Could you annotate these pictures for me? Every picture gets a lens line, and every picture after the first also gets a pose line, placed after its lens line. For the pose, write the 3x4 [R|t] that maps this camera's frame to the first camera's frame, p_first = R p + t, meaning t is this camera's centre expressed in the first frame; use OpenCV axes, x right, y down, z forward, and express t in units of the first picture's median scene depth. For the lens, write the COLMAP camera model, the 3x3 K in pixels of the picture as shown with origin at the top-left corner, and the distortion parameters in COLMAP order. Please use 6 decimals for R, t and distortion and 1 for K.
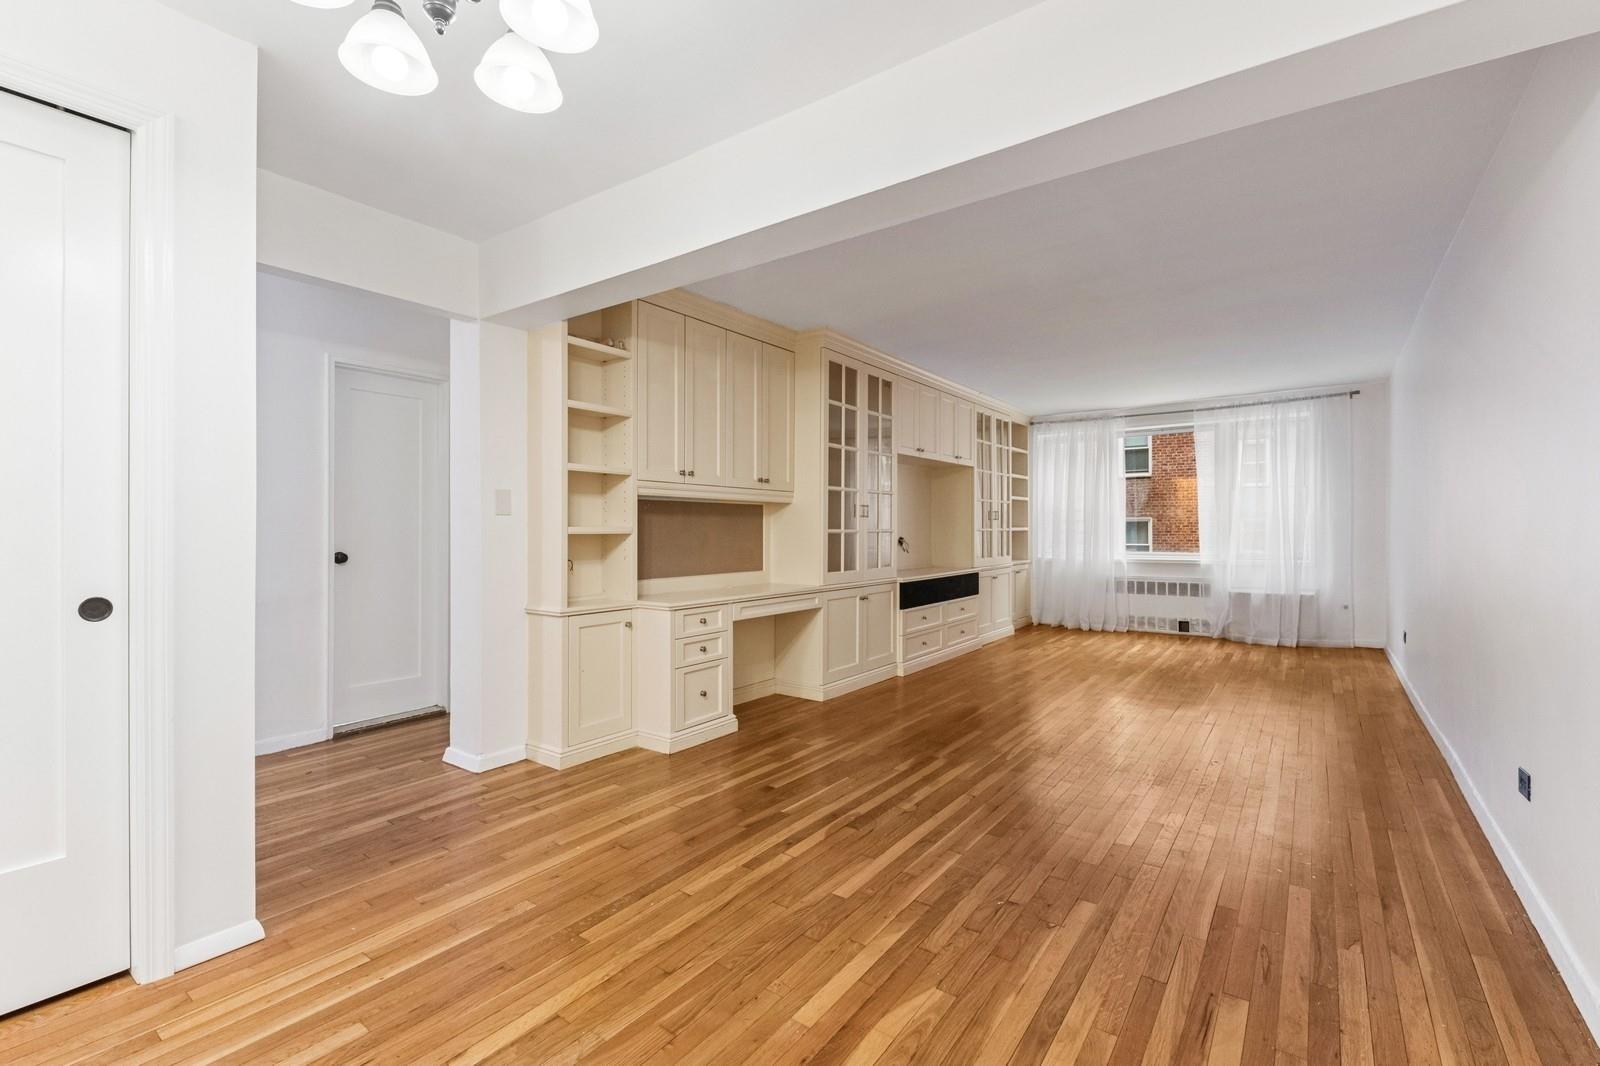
lens RADIAL K [[720.6, 0, 801.7], [0, 720.6, 537.2], [0, 0, 1]] dist [0.009575, -0.014794]
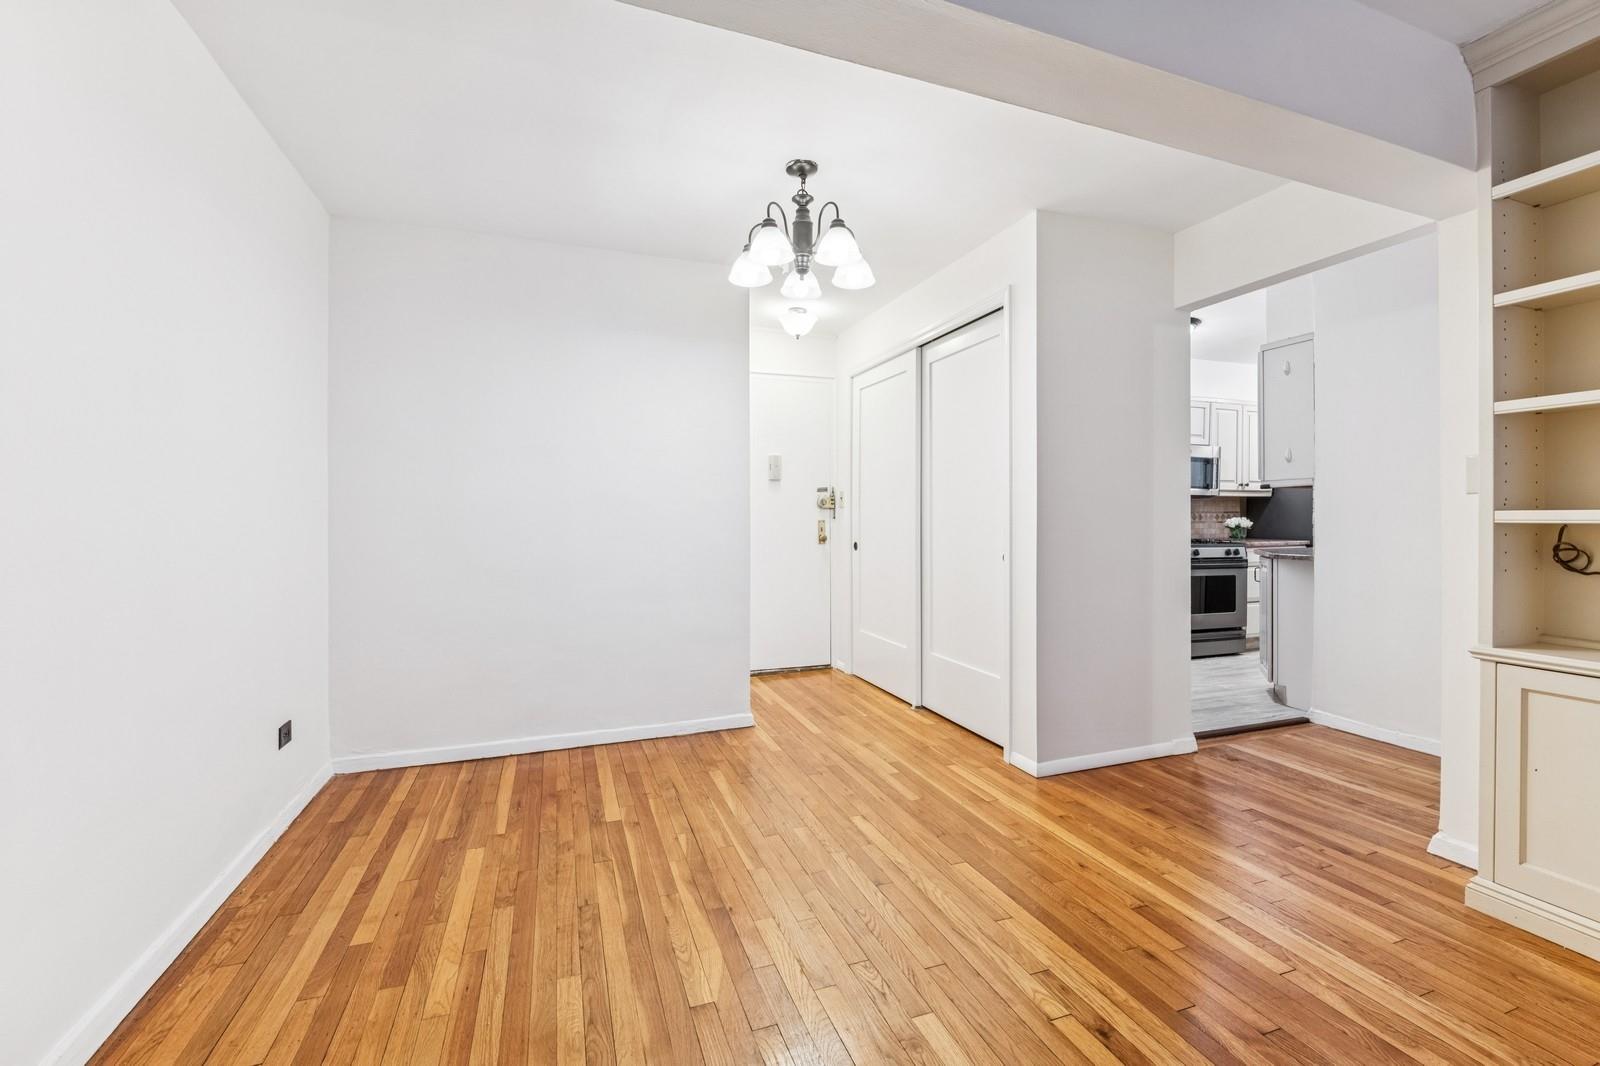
lens RADIAL K [[663.8, 0, 800.0], [0, 663.8, 533.0], [0, 0, 1]] dist [-0.000239, -0.000096]
pose [[-0.560961, 0.022183, -0.827545, 0.211646], [-0.004164, 0.999553, 0.029616, -0.004795], [0.827832, 0.020060, -0.560618, 0.398940]]
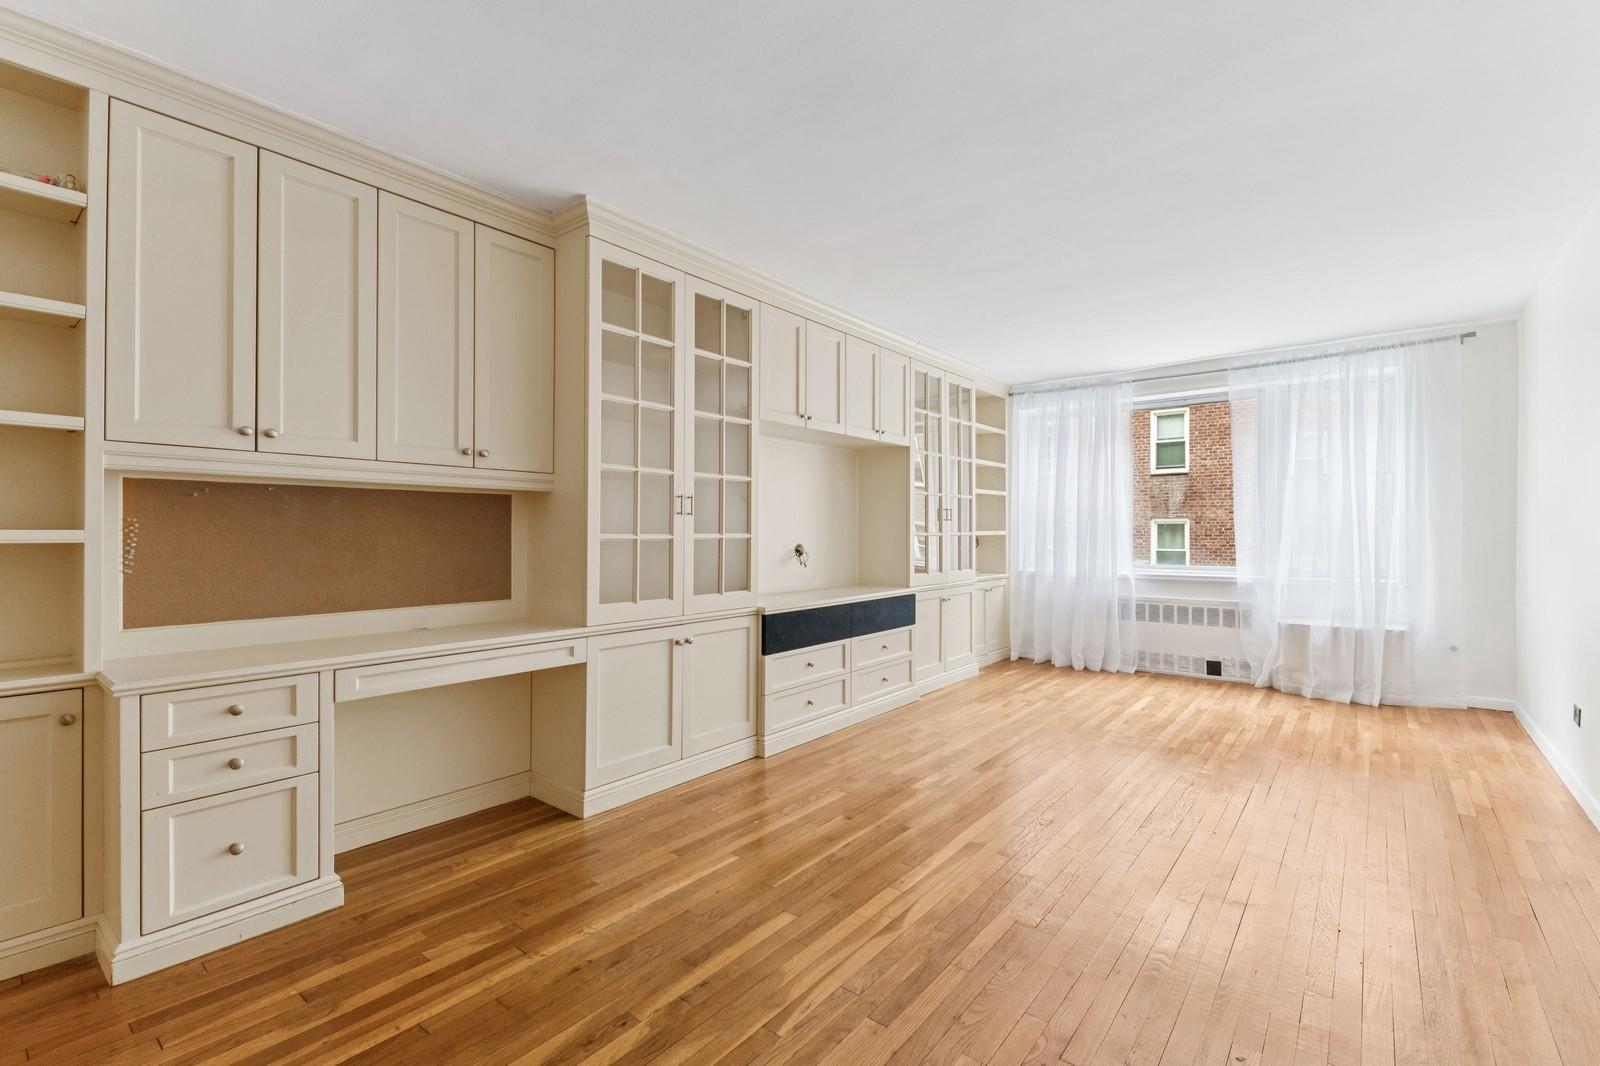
lens RADIAL K [[716.6, 0, 800.0], [0, 716.6, 533.0], [0, 0, 1]] dist [0.011377, -0.010649]
pose [[0.998484, 0.003436, -0.054938, 0.162751], [-0.003878, 0.999961, -0.007940, -0.005122], [0.054909, 0.008141, 0.998458, 0.270707]]
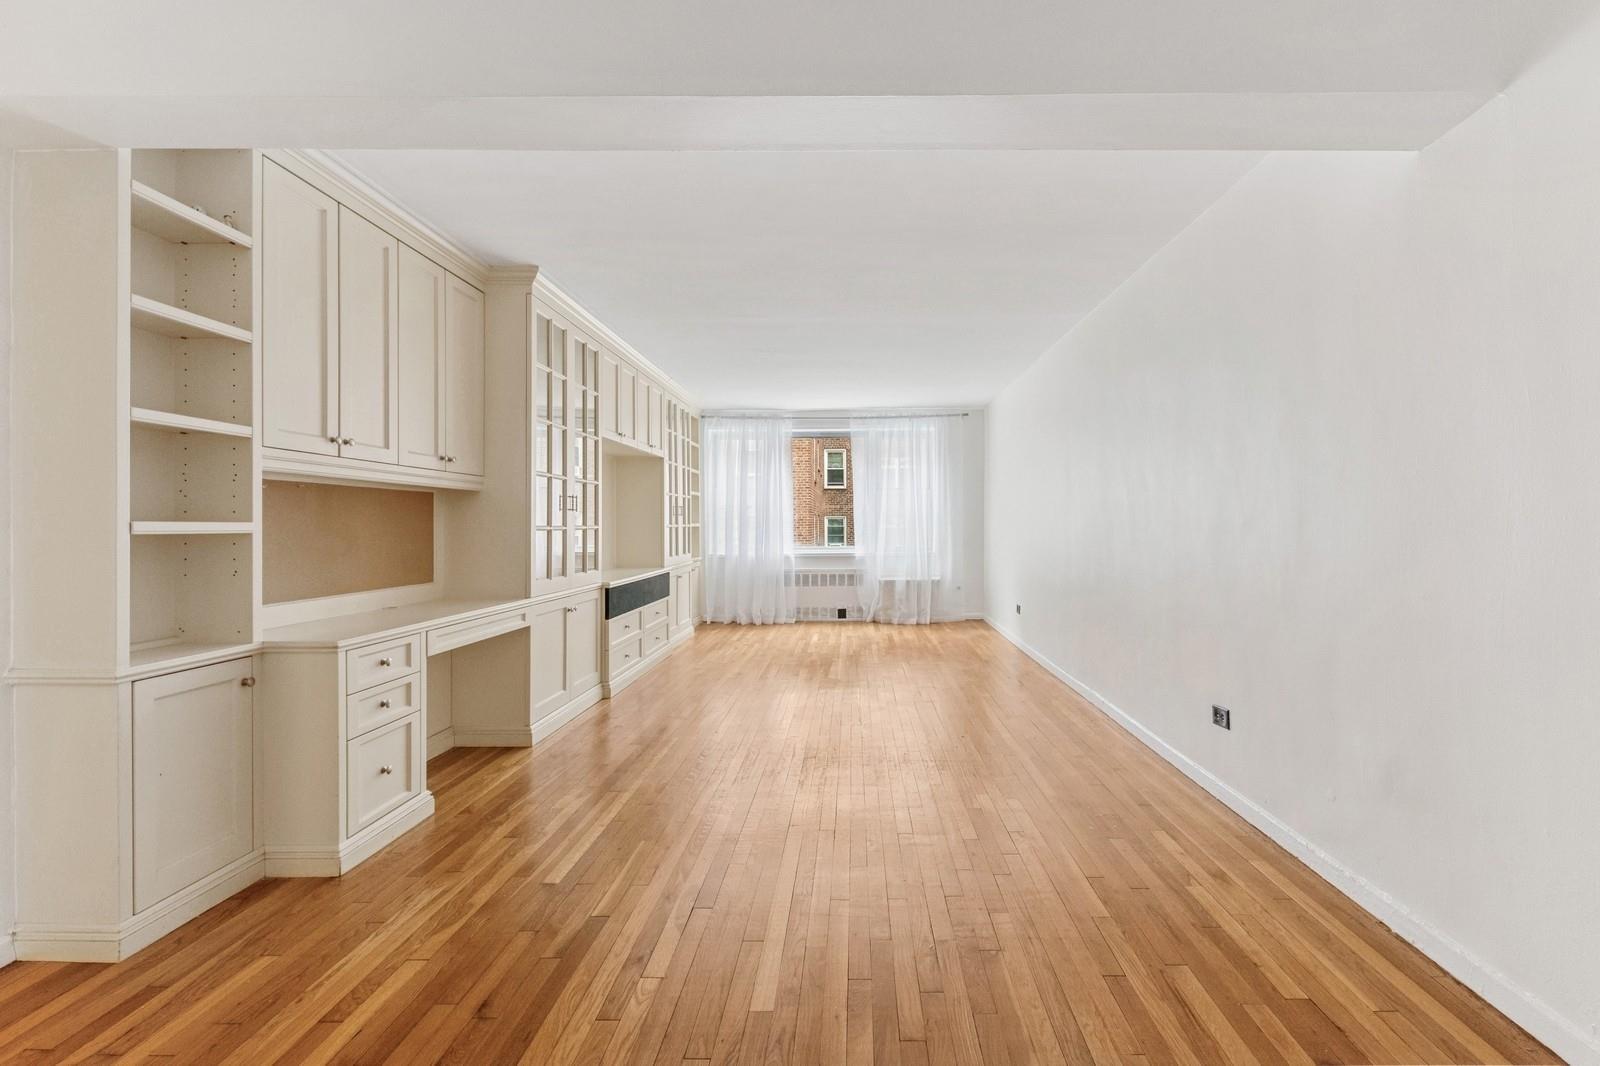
lens RADIAL K [[717.7, 0, 871.1], [0, 717.7, 529.4], [0, 0, 1]] dist [-0.001750, -0.000482]
pose [[0.800814, -0.004729, 0.598894, -0.095075], [0.008235, 0.999961, -0.003115, -0.000783], [-0.598856, 0.007427, 0.800822, 0.103402]]
